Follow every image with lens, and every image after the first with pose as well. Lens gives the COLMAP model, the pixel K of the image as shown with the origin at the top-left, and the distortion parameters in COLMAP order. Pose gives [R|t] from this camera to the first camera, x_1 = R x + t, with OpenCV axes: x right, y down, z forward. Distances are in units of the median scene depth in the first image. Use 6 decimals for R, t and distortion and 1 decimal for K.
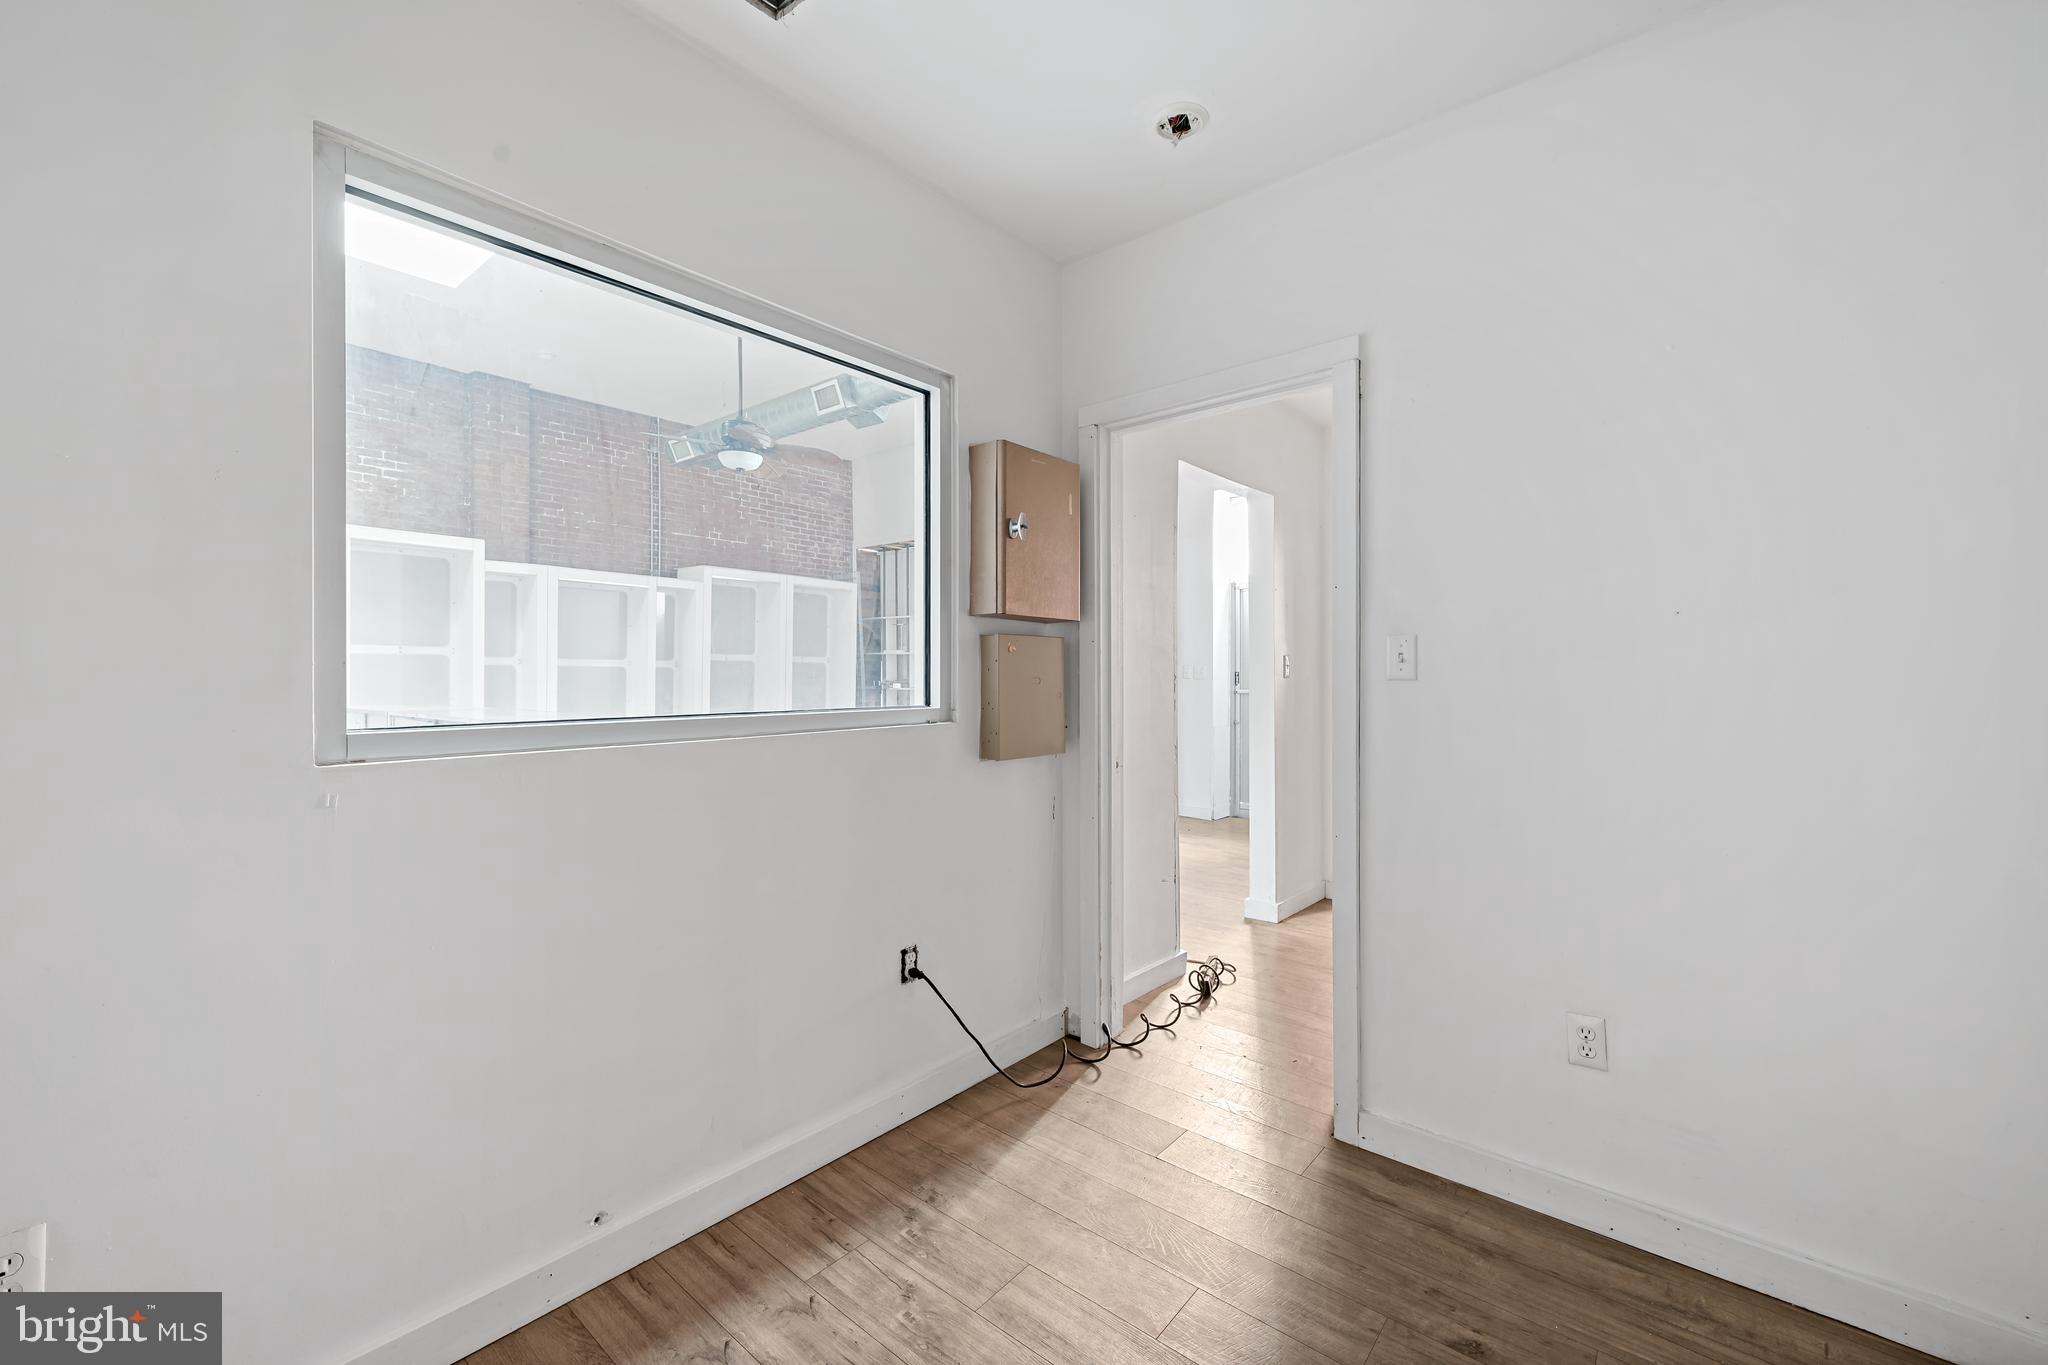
lens RADIAL K [[785.4, 0, 1024.0], [0, 785.4, 682.5], [0, 0, 1]] dist [0.002708, 0.000336]
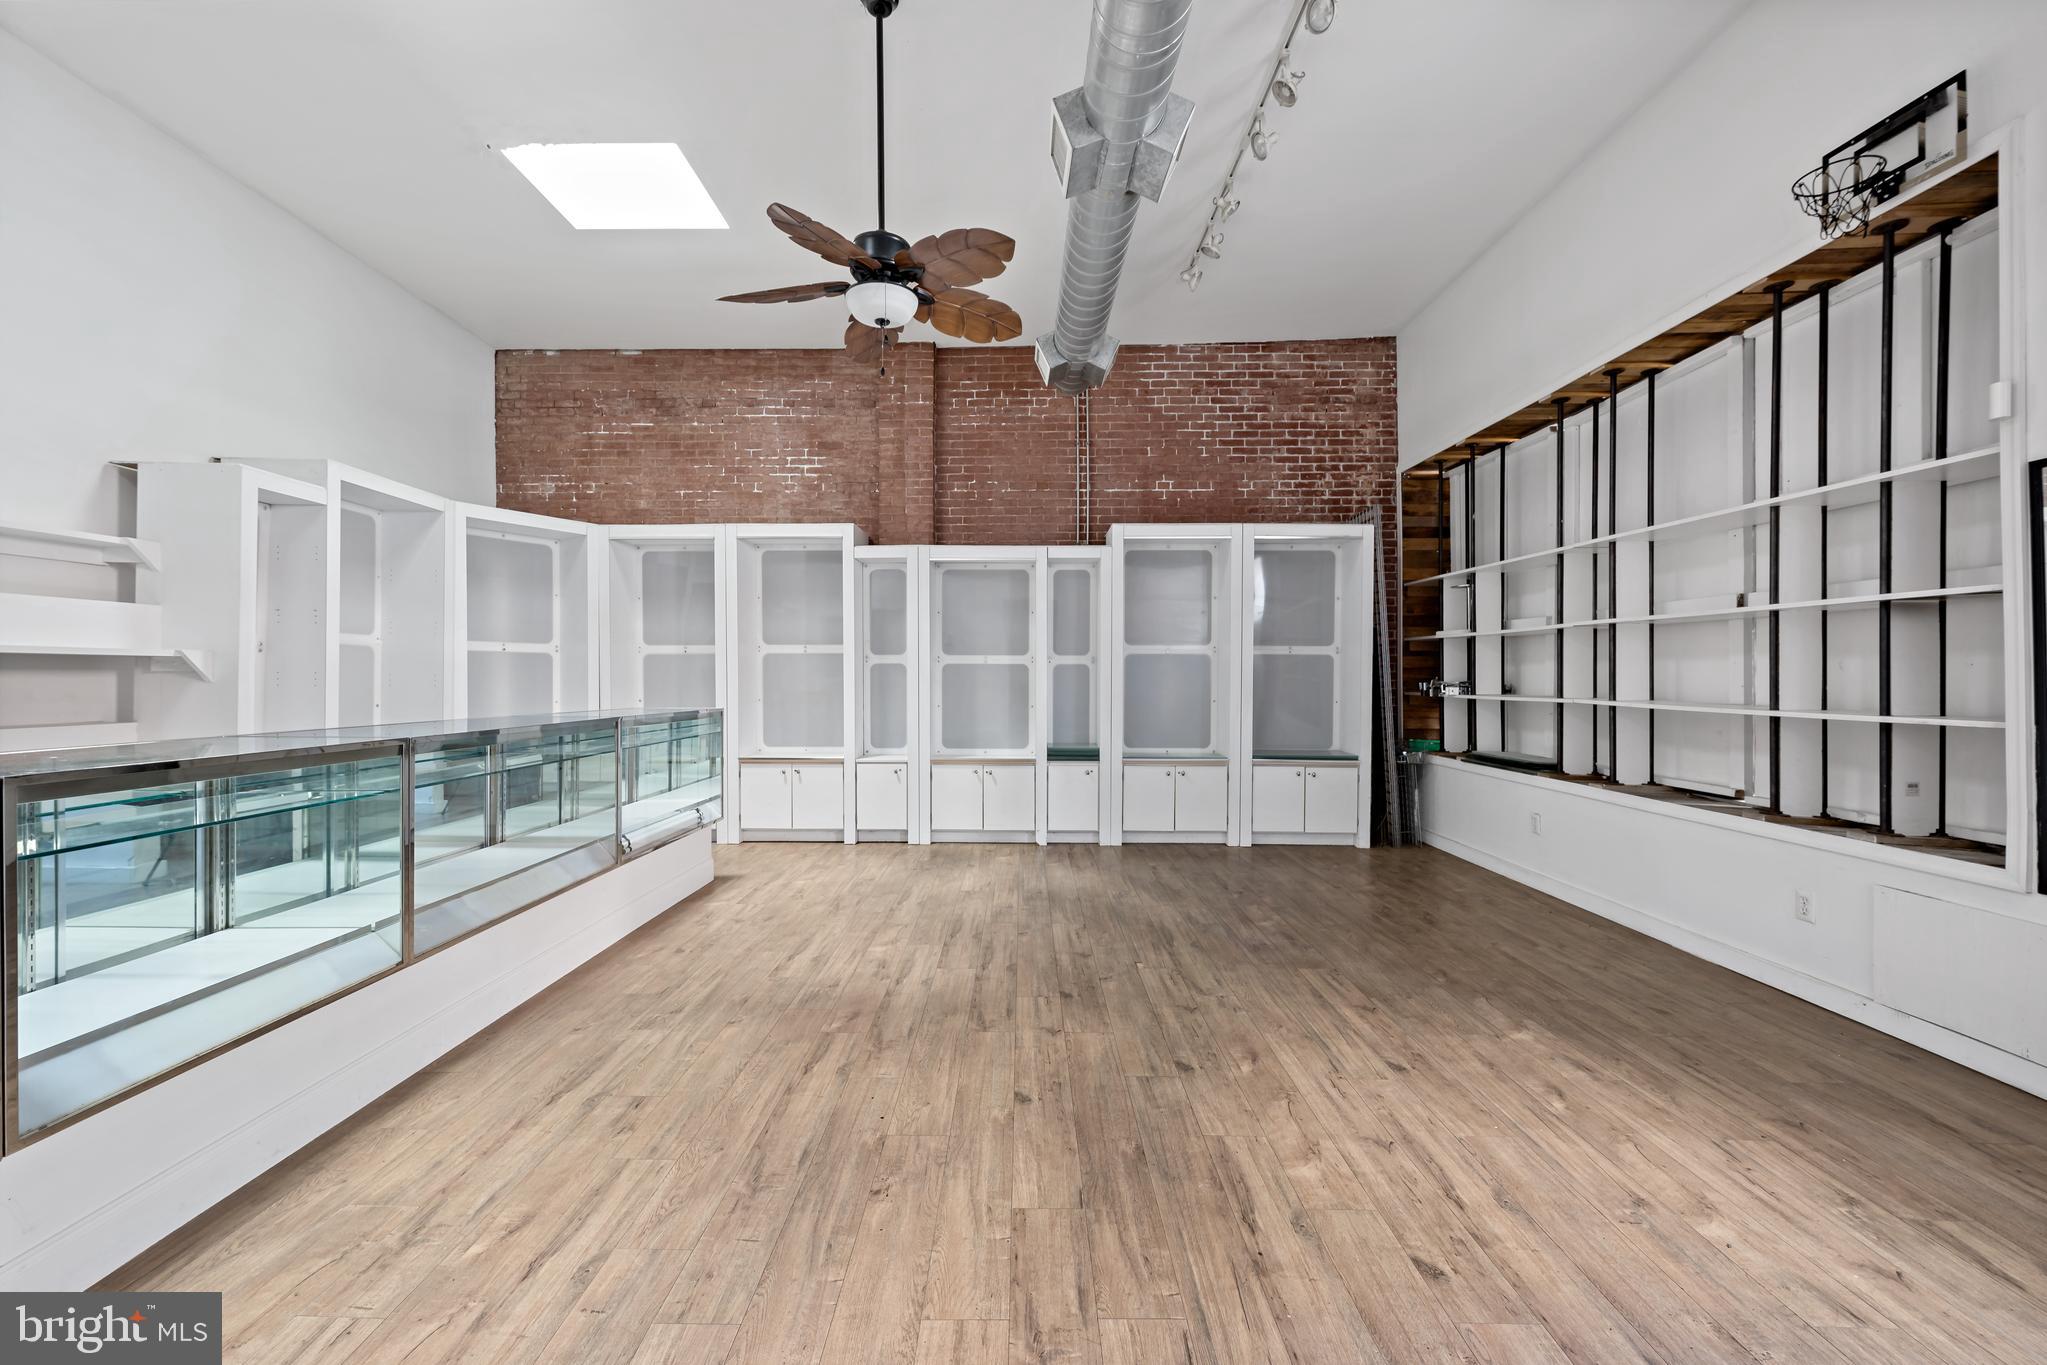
lens RADIAL K [[785.1, 0, 1023.5], [0, 785.1, 682.5], [0, 0, 1]] dist [0.002708, 0.000336]
pose [[0.645369, 0.004935, -0.763855, 0.101223], [-0.002873, 0.999988, 0.004034, -0.004648], [0.763865, -0.000409, 0.645376, 0.491478]]
